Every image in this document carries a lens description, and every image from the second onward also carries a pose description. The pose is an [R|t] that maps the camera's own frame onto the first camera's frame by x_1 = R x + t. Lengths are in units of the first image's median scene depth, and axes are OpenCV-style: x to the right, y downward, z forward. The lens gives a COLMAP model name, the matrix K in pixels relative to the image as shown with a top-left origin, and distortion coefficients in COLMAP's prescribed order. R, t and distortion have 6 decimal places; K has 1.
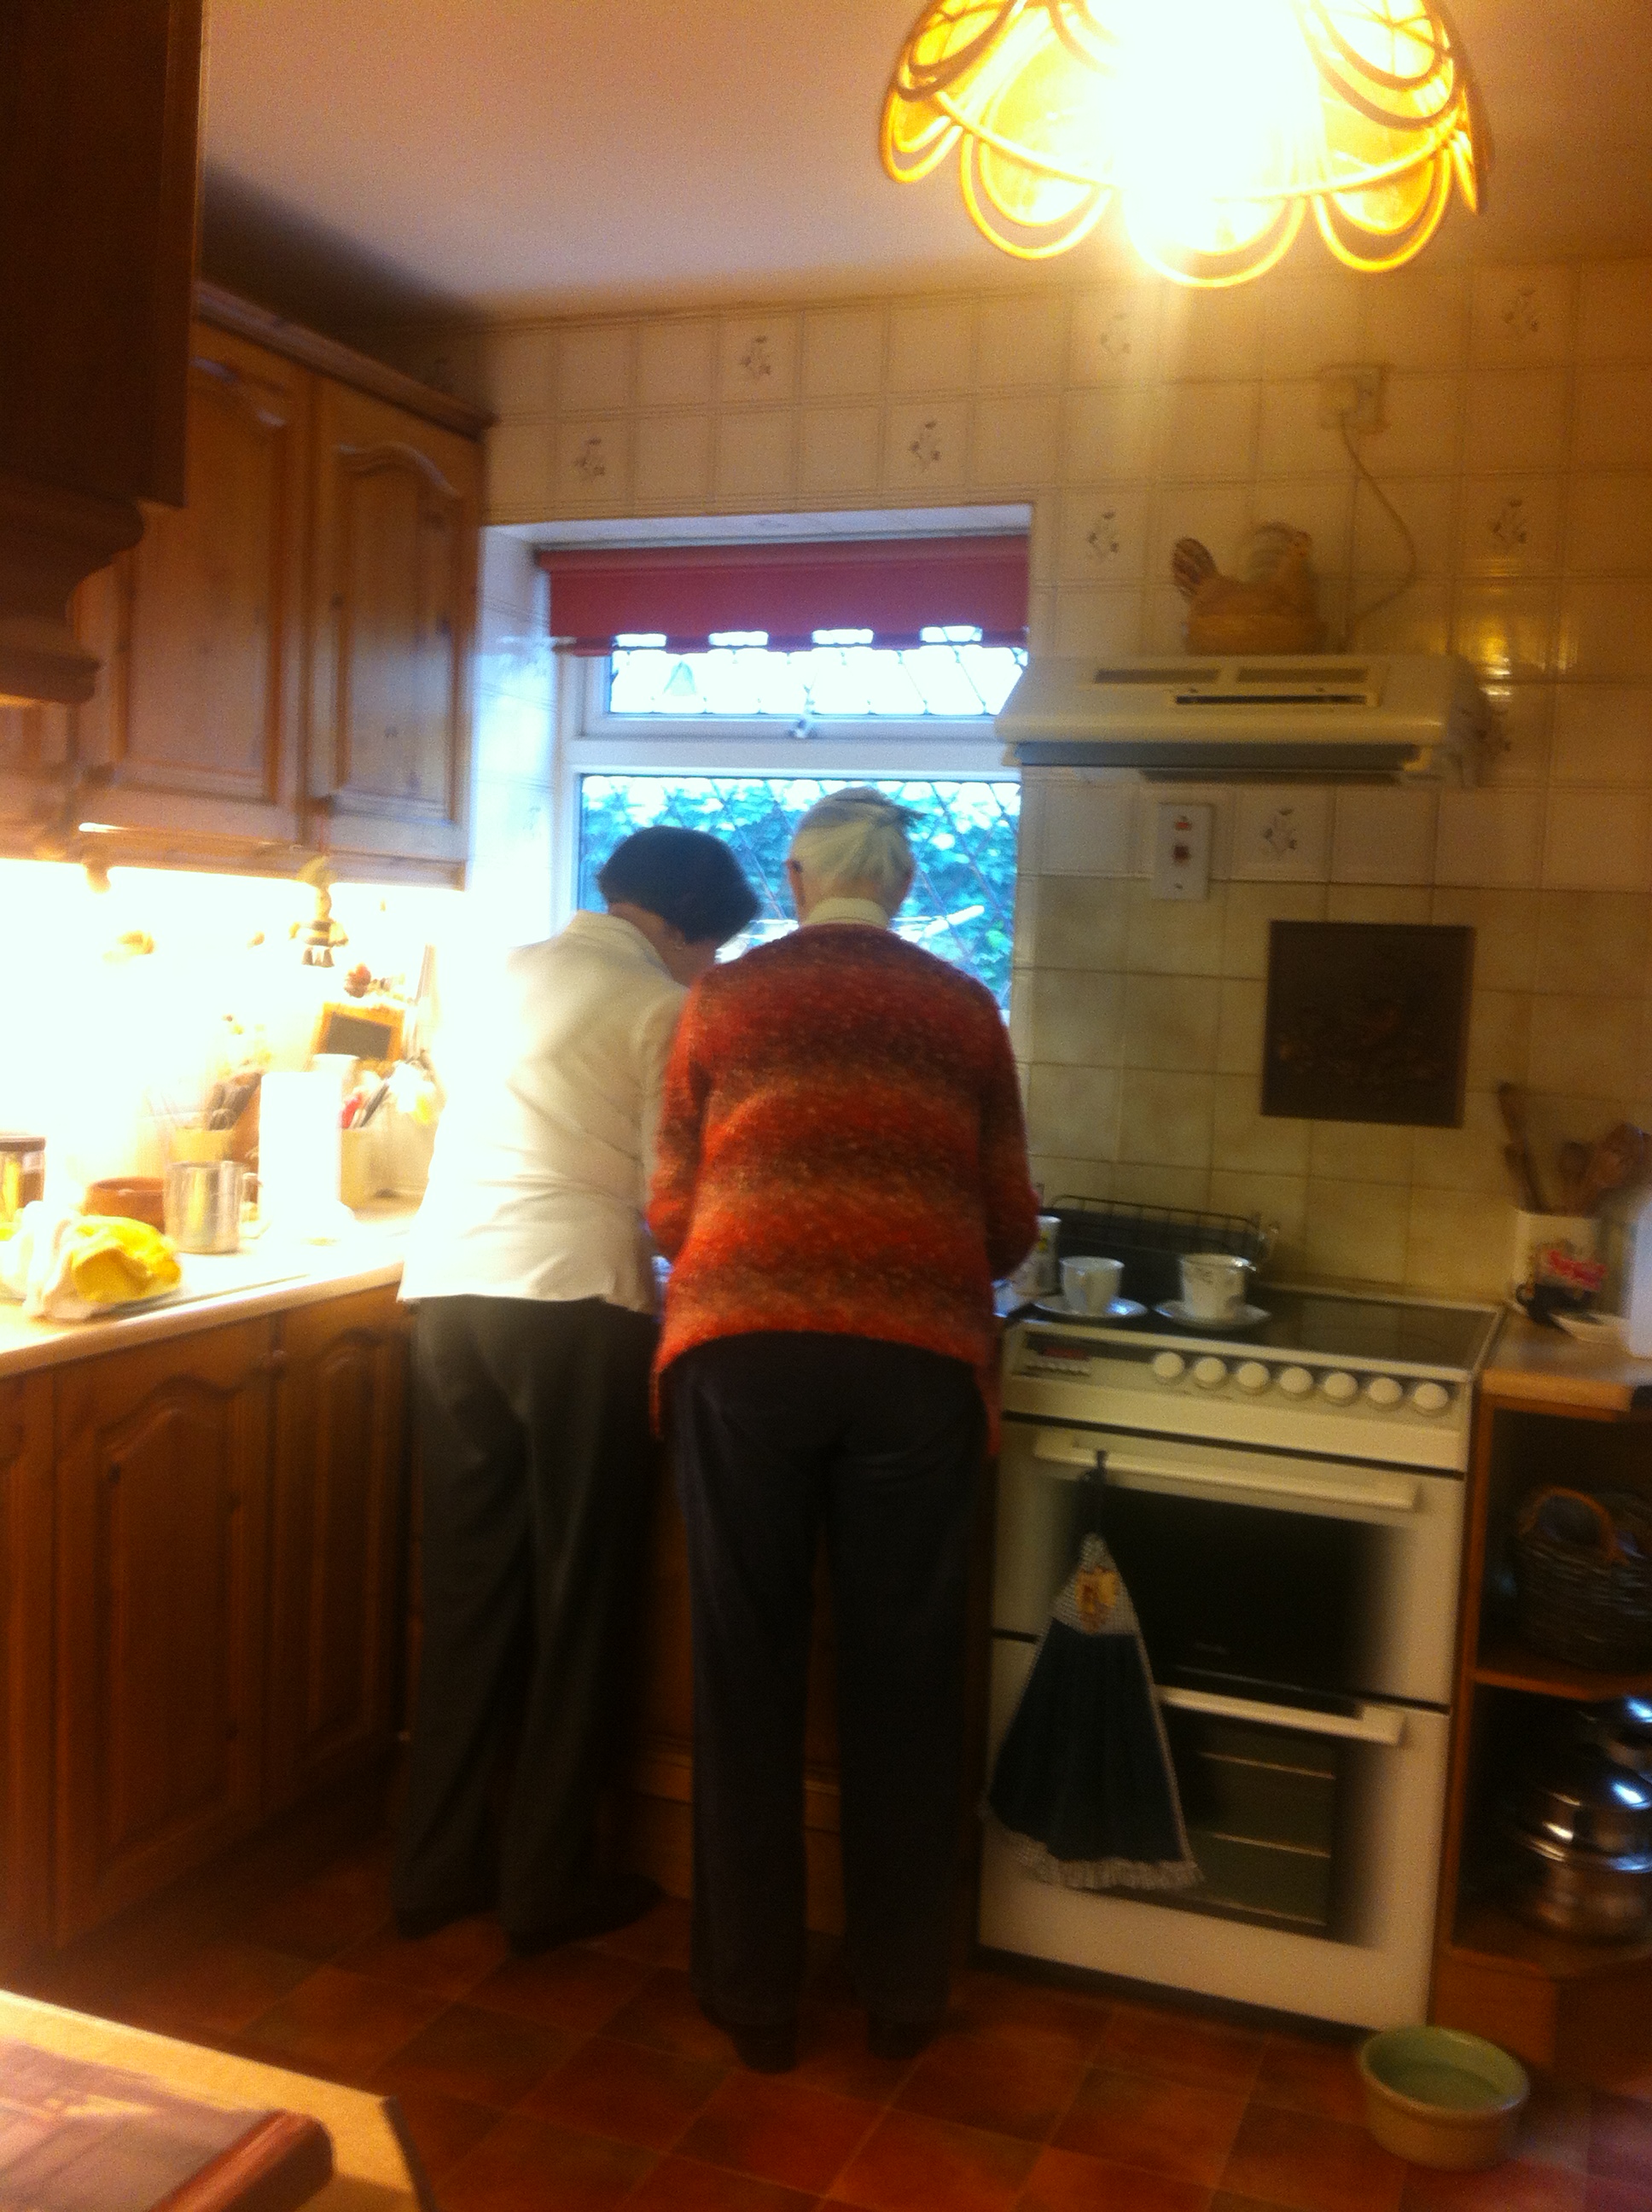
lens RADIAL K [[2230.2, 0, 826.0], [0, 2230.2, 1106.0], [0, 0, 1]] dist [-0.017628, -0.011175]
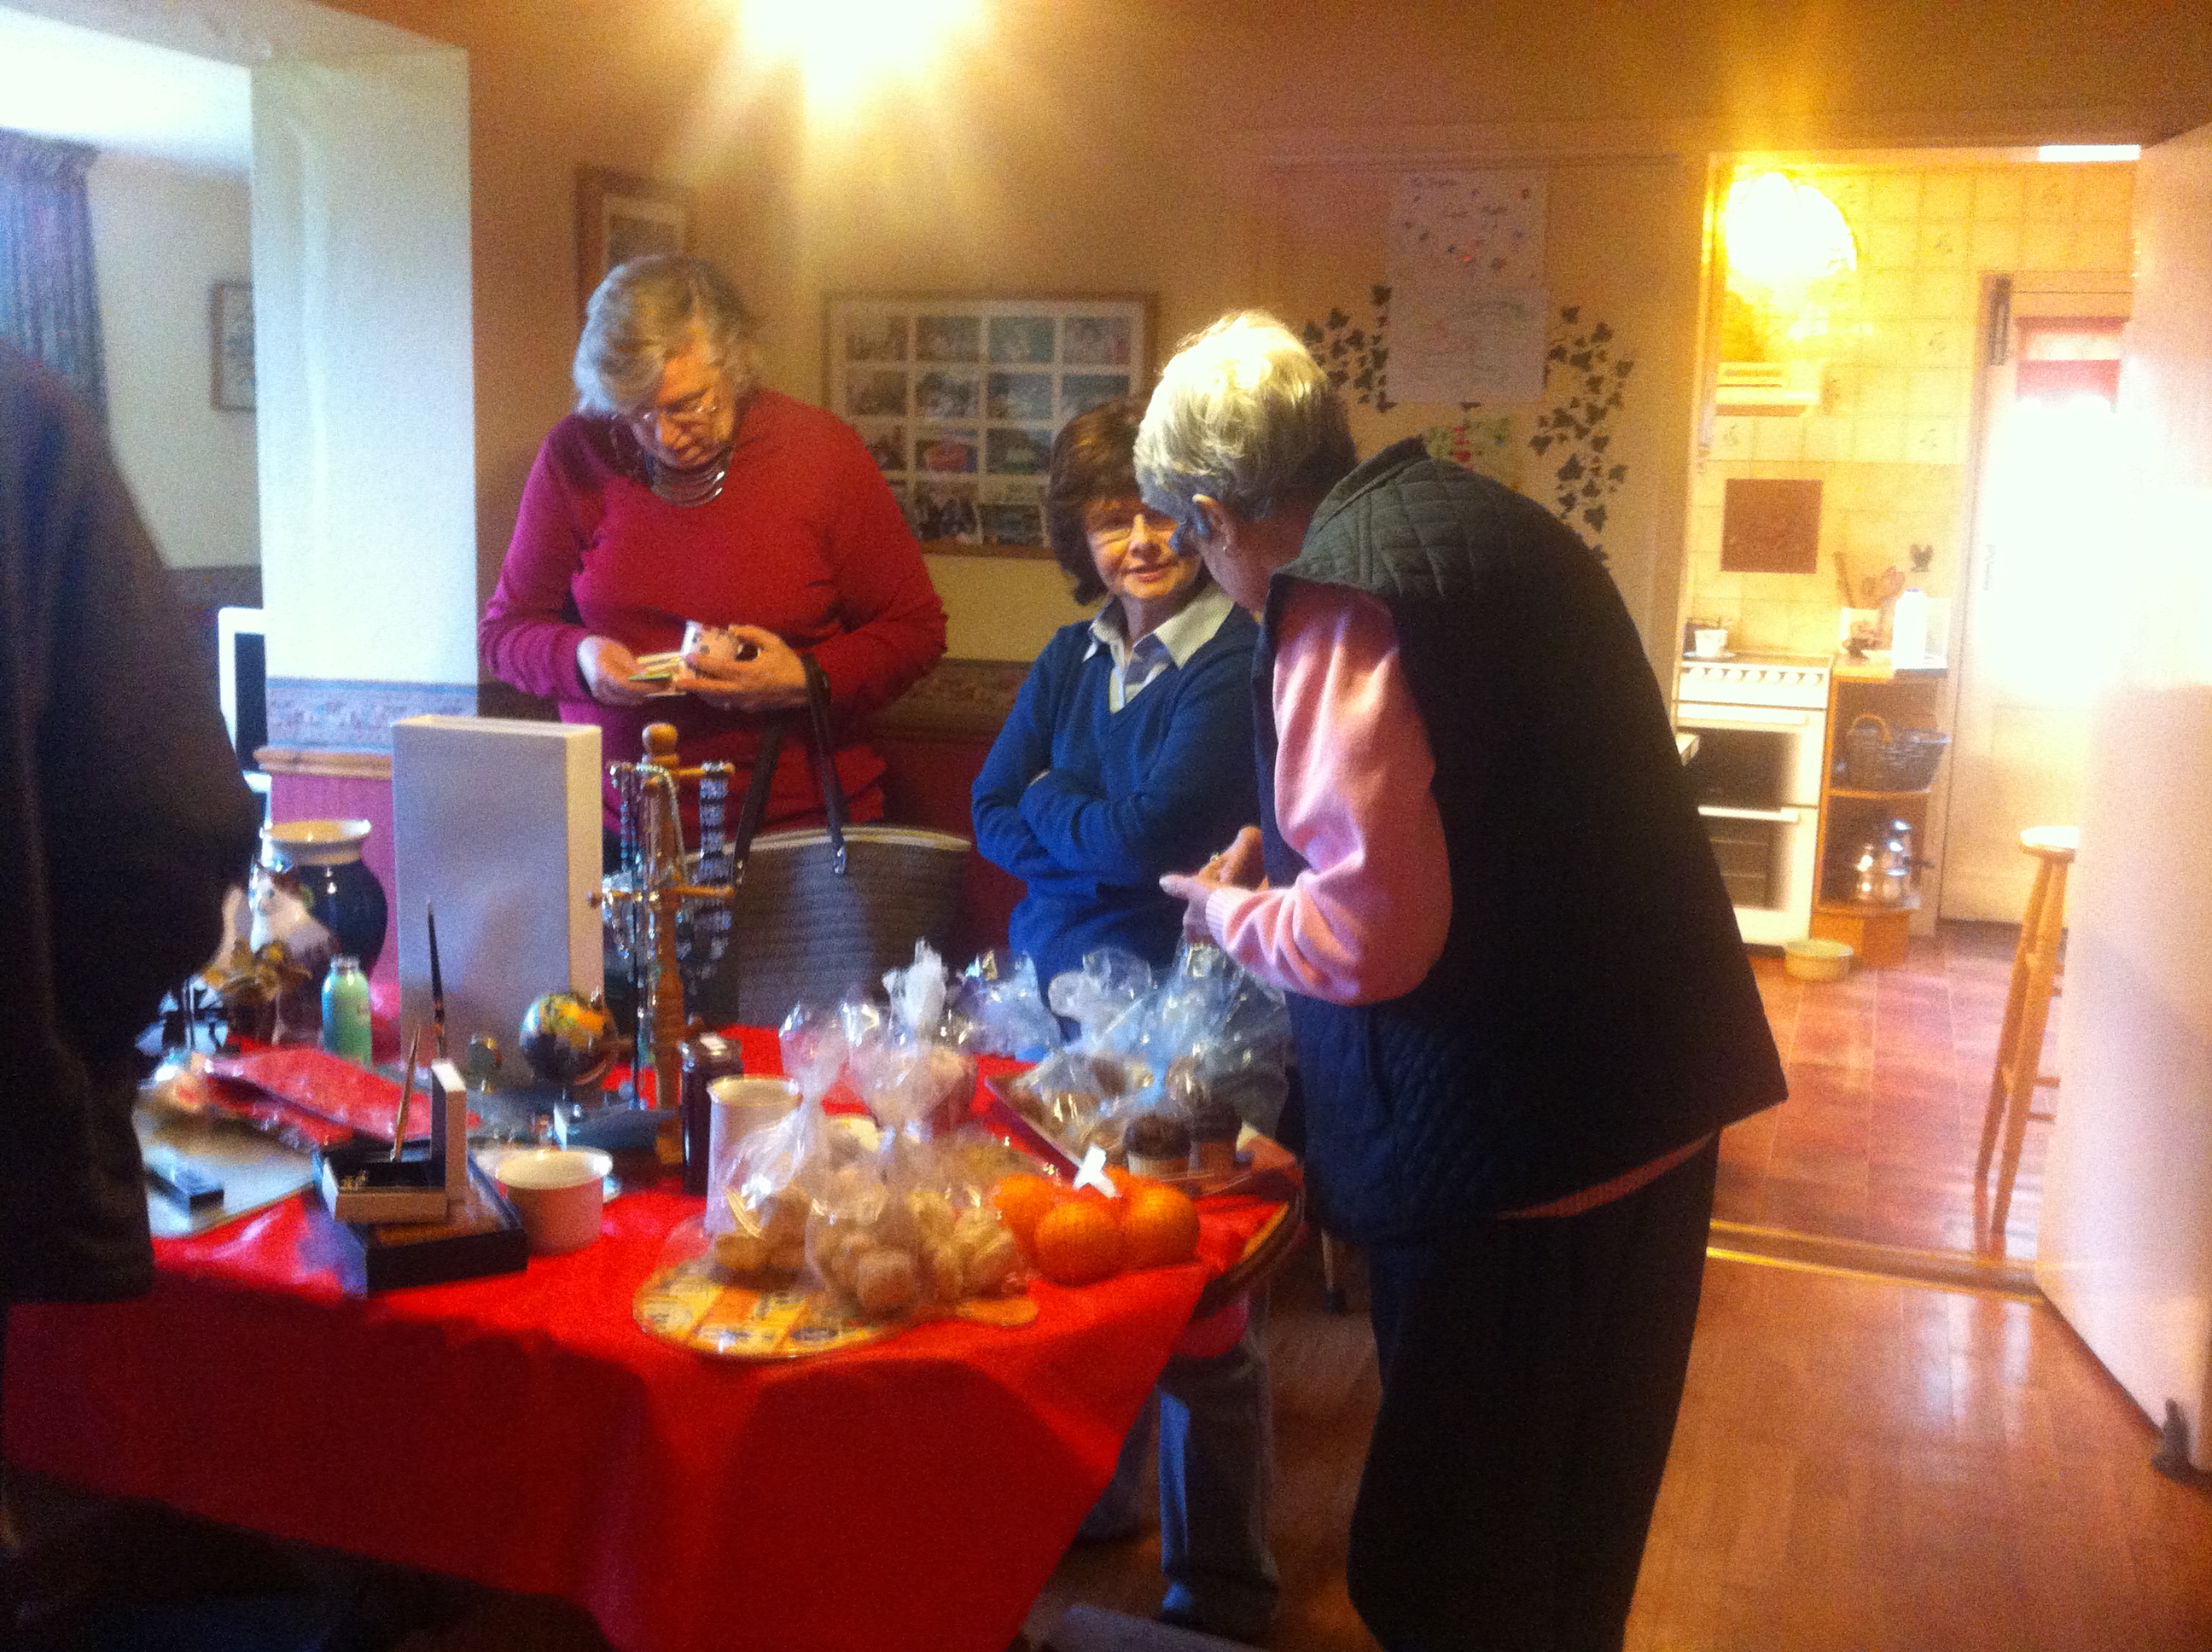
lens RADIAL K [[2280.9, 0, 1106.0], [0, 2280.9, 826.0], [0, 0, 1]] dist [0.079589, -0.001165]
pose [[0.999312, -0.024475, 0.027875, -0.524558], [0.022055, 0.996219, 0.084029, 0.056410], [-0.029826, -0.083356, 0.996073, -1.365742]]
